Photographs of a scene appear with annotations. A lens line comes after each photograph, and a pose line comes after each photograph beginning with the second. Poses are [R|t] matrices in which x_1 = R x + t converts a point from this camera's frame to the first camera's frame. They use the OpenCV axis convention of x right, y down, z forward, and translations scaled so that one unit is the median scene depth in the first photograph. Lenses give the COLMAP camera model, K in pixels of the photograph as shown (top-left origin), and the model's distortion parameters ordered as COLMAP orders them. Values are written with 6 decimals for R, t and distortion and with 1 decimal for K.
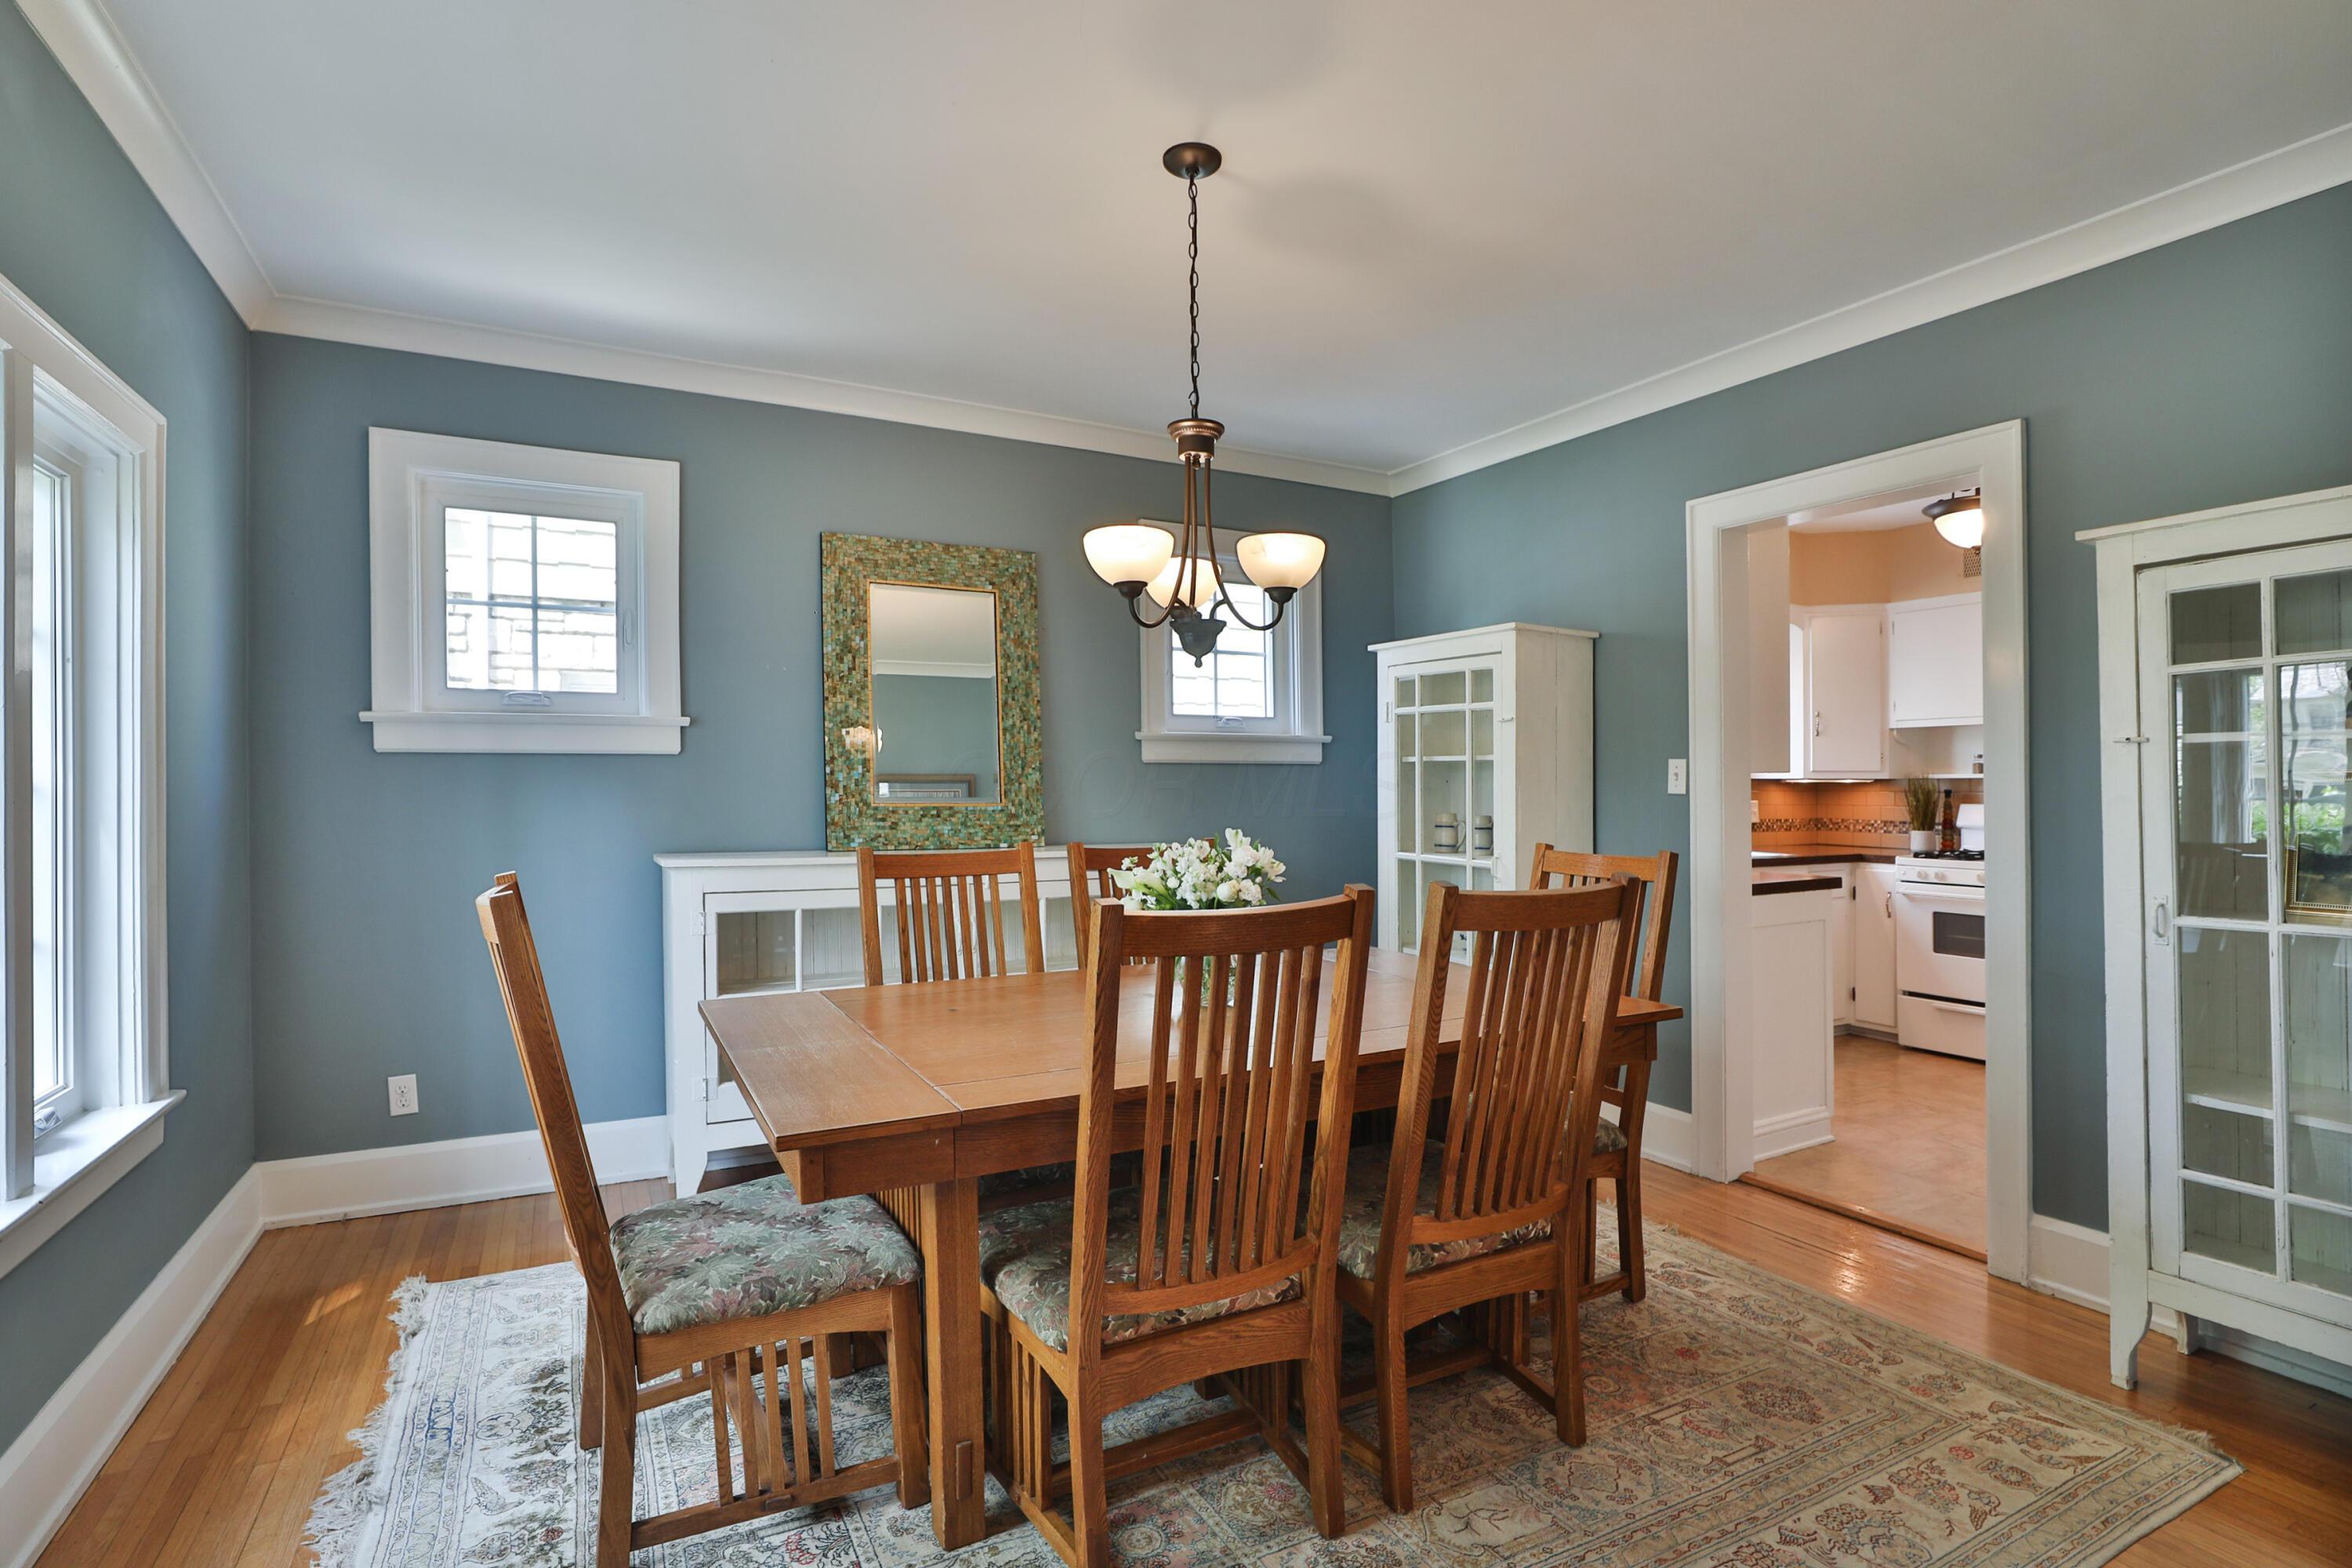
lens RADIAL K [[1172.1, 0, 1170.9], [0, 1172.1, 790.1], [0, 0, 1]] dist [-0.035361, 0.000298]
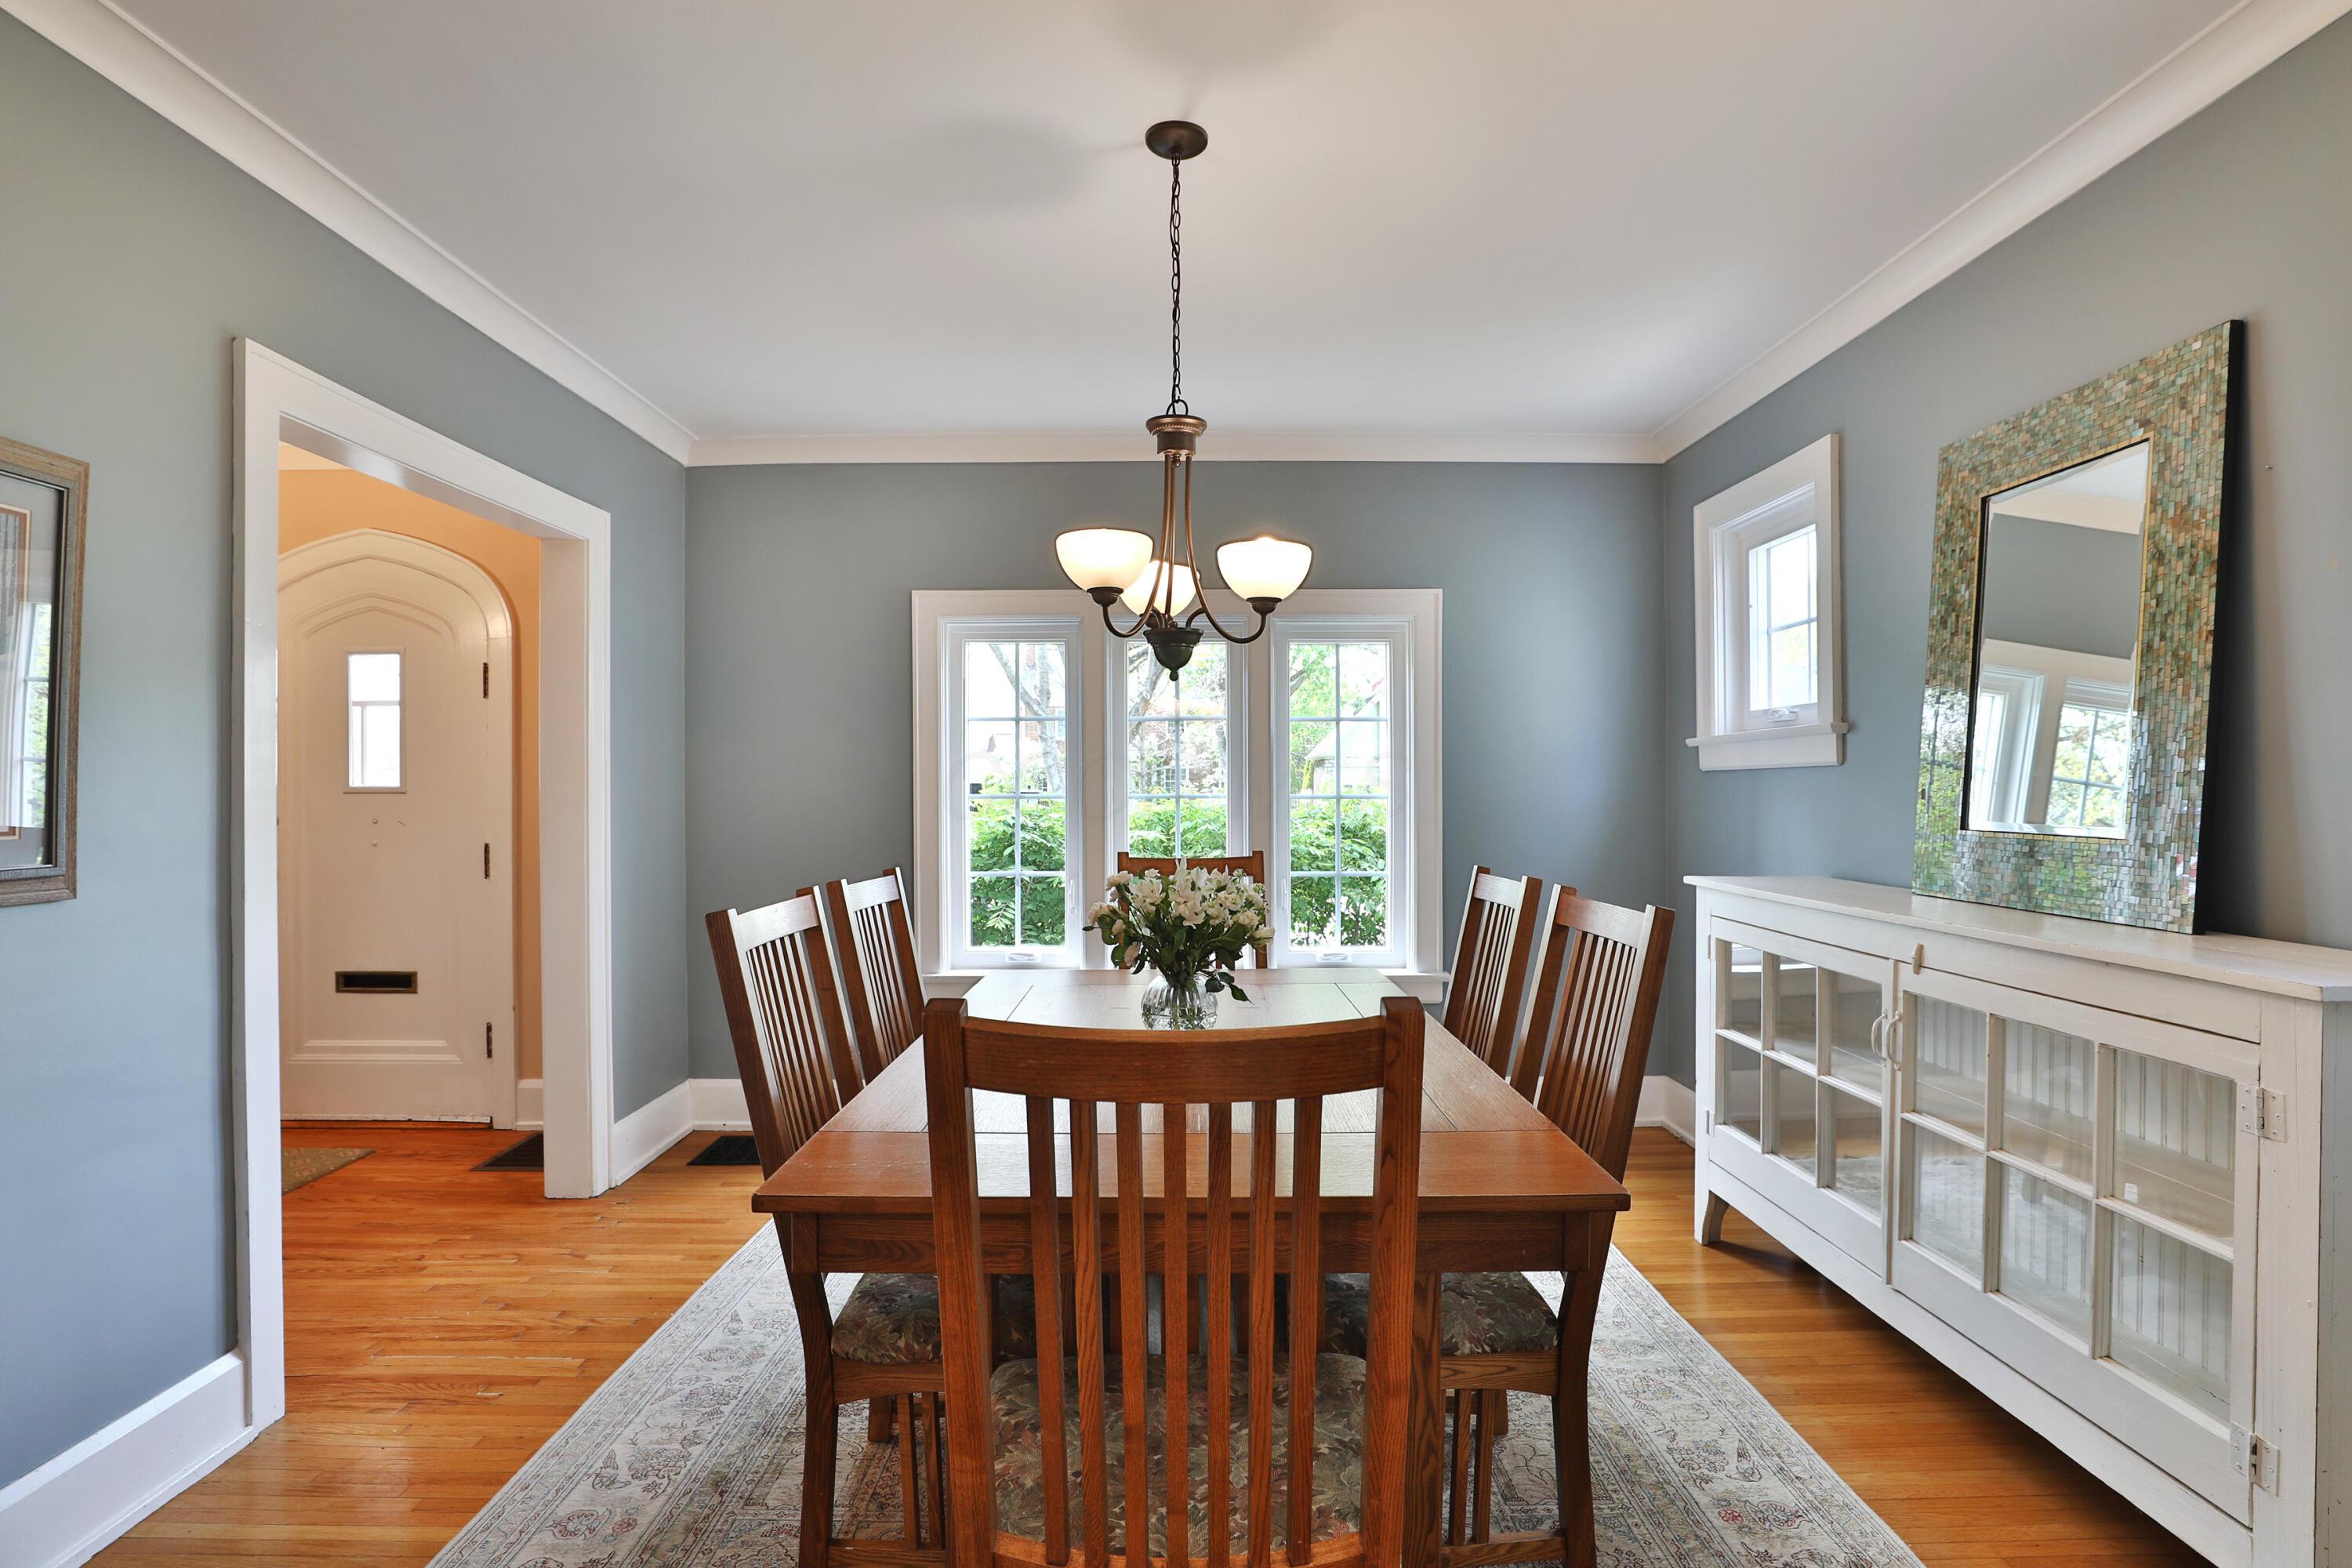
lens RADIAL K [[1127.7, 0, 1200.3], [0, 1127.7, 777.8], [0, 0, 1]] dist [-0.016822, 0.000904]
pose [[-0.445862, -0.007981, -0.895066, 0.581615], [-0.002631, 0.999968, -0.007606, -0.014910], [0.895098, -0.001037, -0.445869, 1.014905]]
